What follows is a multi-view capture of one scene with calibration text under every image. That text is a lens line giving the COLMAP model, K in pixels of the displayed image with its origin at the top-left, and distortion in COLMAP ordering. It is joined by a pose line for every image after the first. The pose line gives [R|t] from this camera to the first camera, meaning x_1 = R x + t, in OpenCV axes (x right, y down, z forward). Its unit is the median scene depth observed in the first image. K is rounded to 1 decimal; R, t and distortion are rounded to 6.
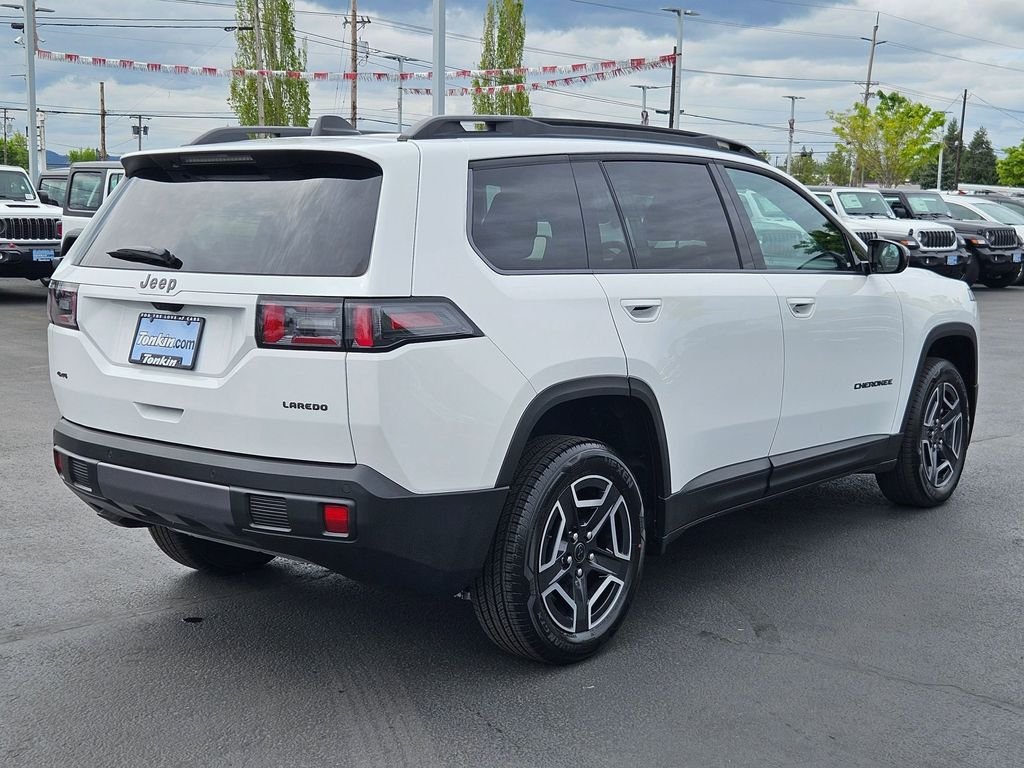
lens RADIAL K [[1379.8, 0, 508.8], [0, 1379.8, 351.7], [0, 0, 1]] dist [0.098756, -0.052896]
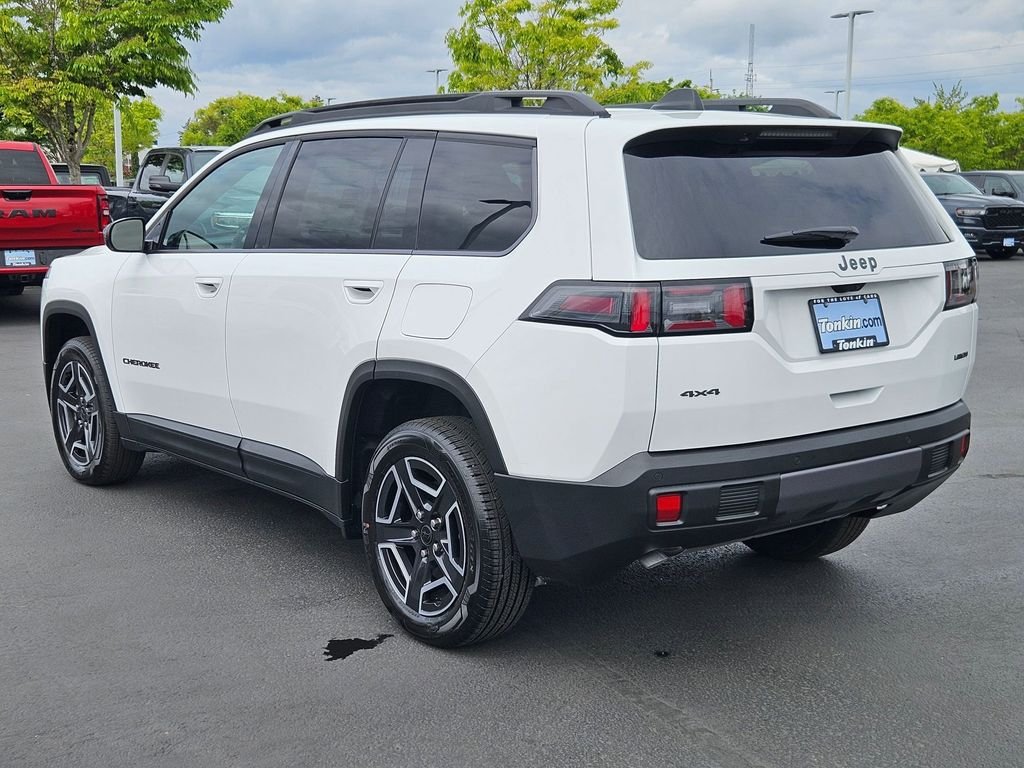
lens RADIAL K [[1428.5, 0, 512.0], [0, 1428.5, 384.0], [0, 0, 1]] dist [0.012523, -0.052296]
pose [[0.230352, -0.145897, 0.962108, -1.265435], [0.111059, 0.986178, 0.122956, -0.114556], [-0.966749, 0.078528, 0.243371, 0.987589]]
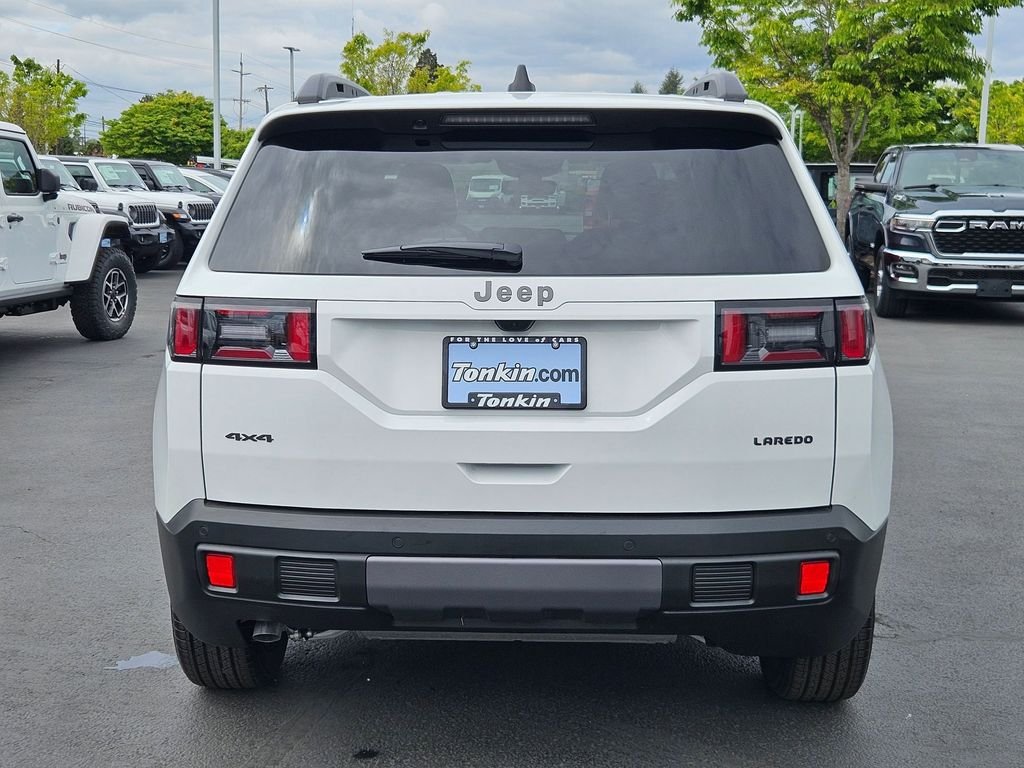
lens RADIAL K [[1379.8, 0, 508.8], [0, 1379.8, 351.7], [0, 0, 1]] dist [0.098756, -0.052896]
pose [[0.805702, -0.076582, 0.587350, -0.667675], [0.064632, 0.997052, 0.041342, -0.048449], [-0.588785, 0.004652, 0.808276, 0.423552]]
